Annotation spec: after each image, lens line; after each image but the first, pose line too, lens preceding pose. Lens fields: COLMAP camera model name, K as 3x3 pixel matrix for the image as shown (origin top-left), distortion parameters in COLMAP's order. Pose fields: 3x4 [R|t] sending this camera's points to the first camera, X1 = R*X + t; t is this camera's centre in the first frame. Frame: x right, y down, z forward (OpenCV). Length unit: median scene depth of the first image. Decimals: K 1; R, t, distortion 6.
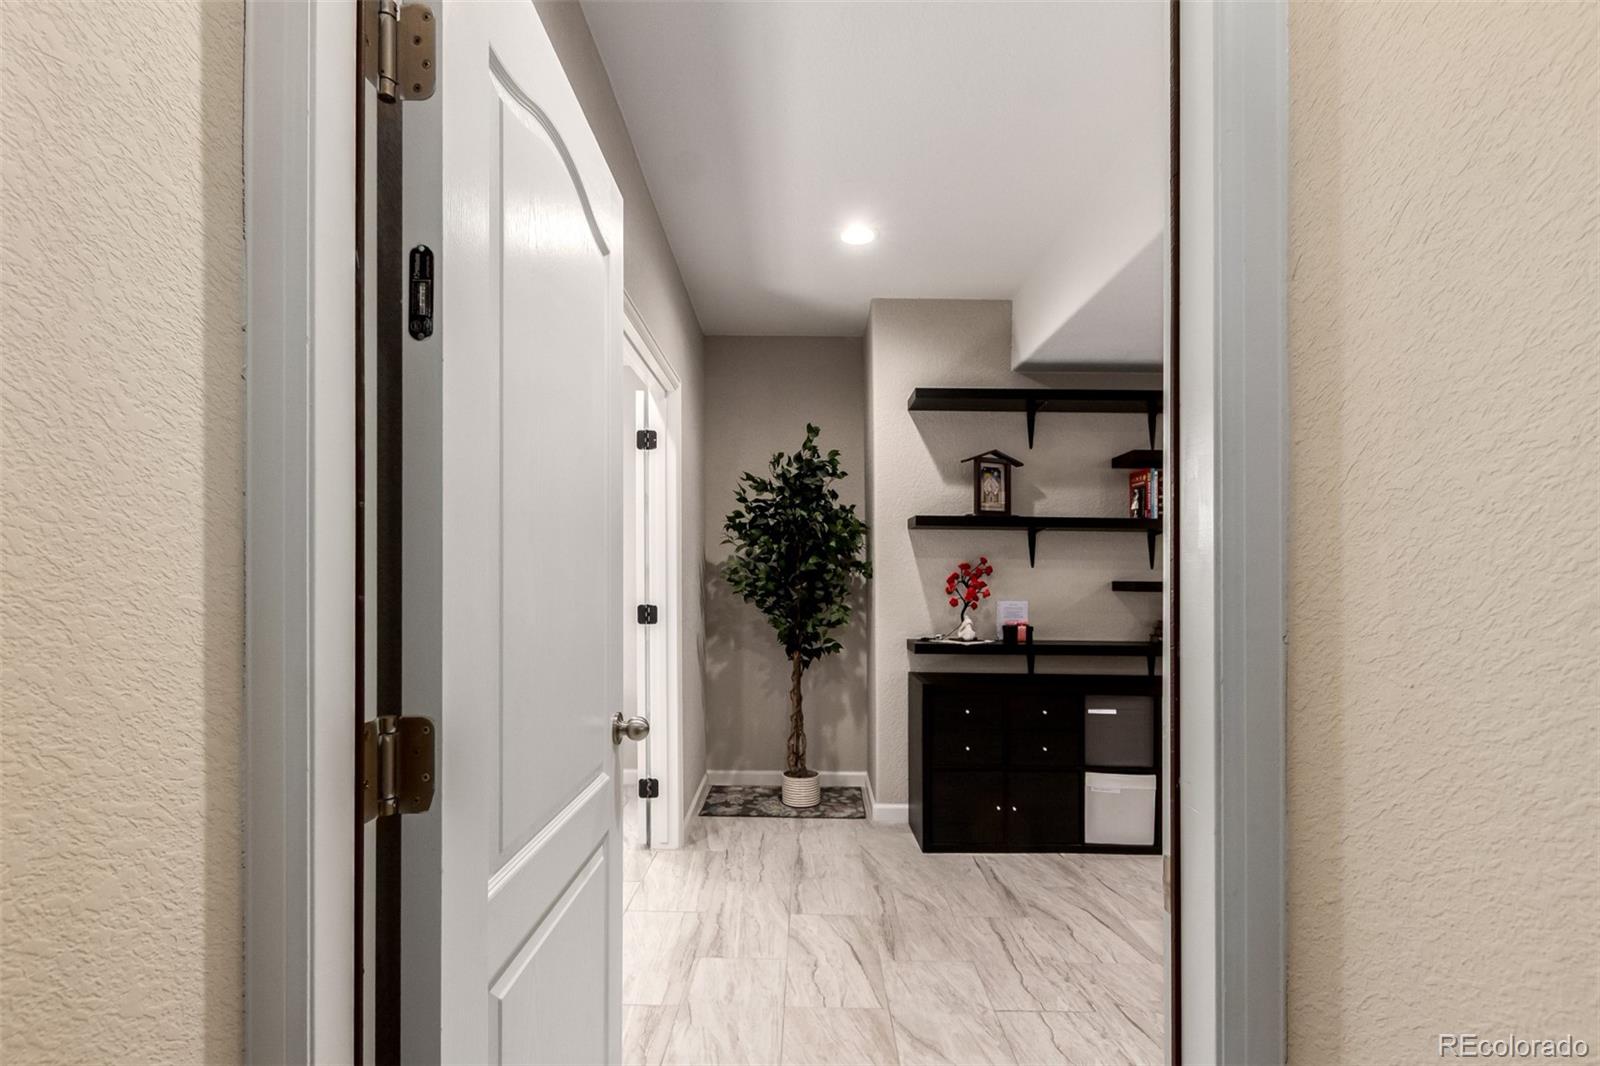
lens RADIAL K [[730.3, 0, 773.6], [0, 730.3, 592.9], [0, 0, 1]] dist [0.002376, -0.000283]
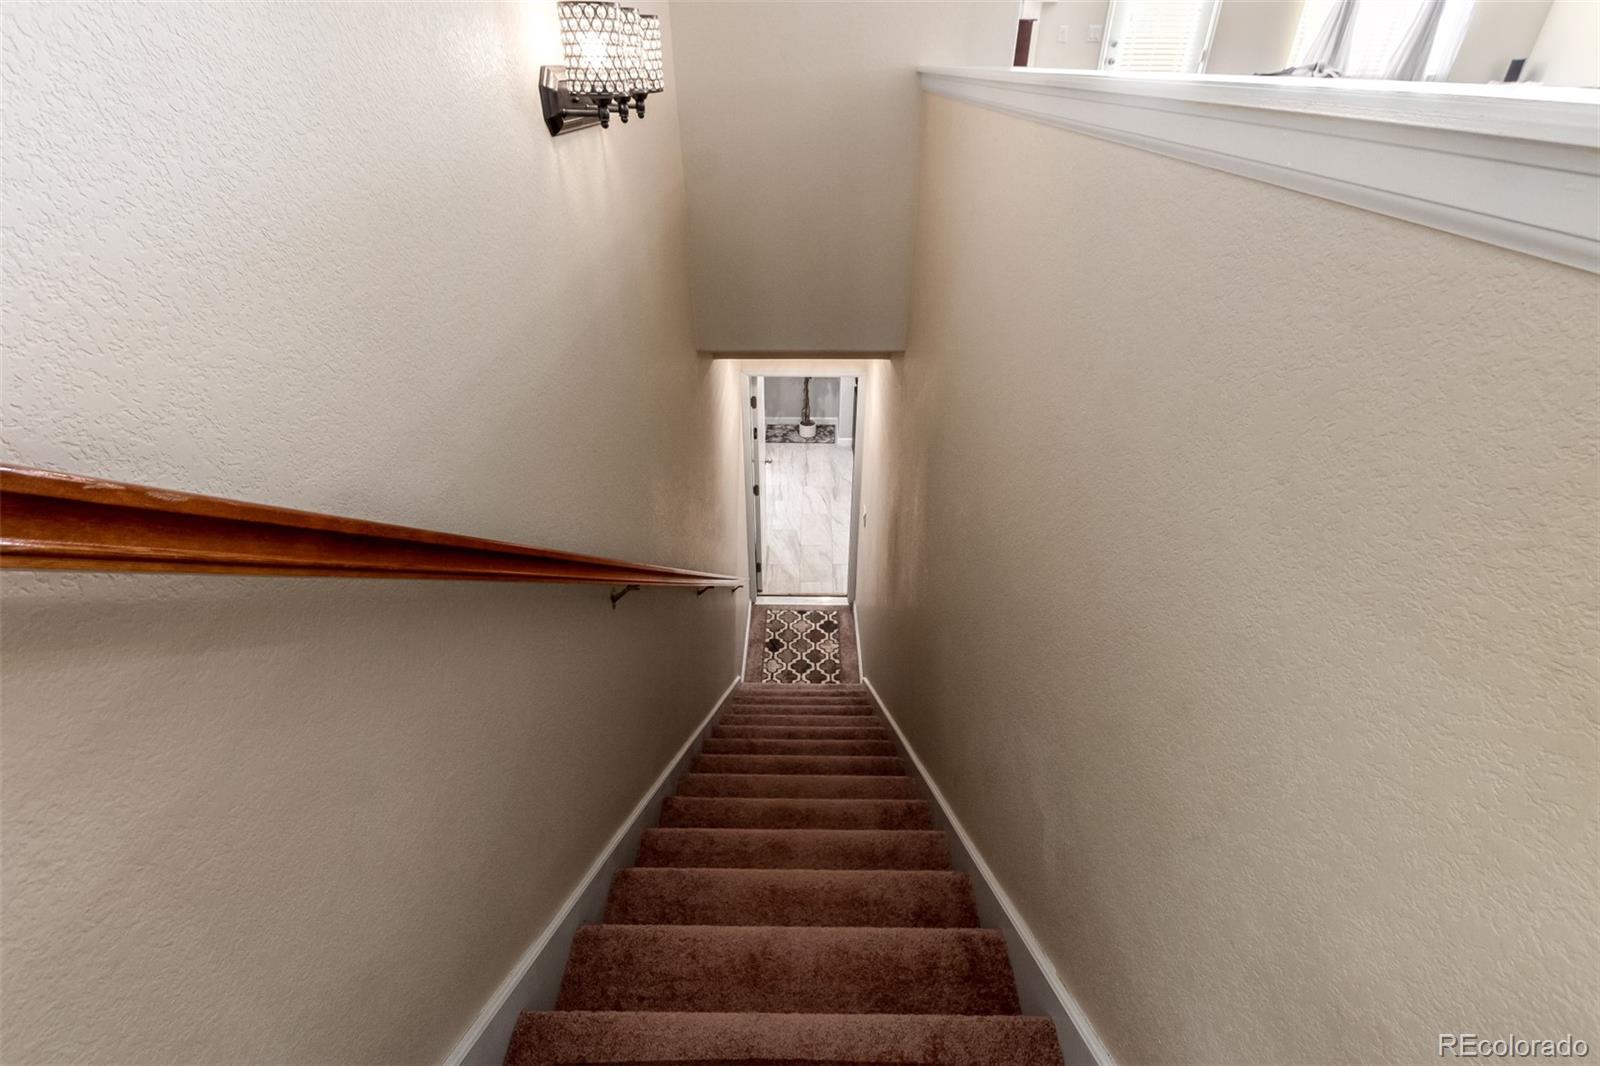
lens RADIAL K [[730.3, 0, 799.6], [0, 730.3, 530.5], [0, 0, 1]] dist [0.002376, -0.000283]
pose [[0.999733, -0.010765, 0.020441, -0.039273], [-0.001607, 0.850253, 0.526372, -0.688930], [-0.023046, -0.526265, 0.850008, -1.152224]]
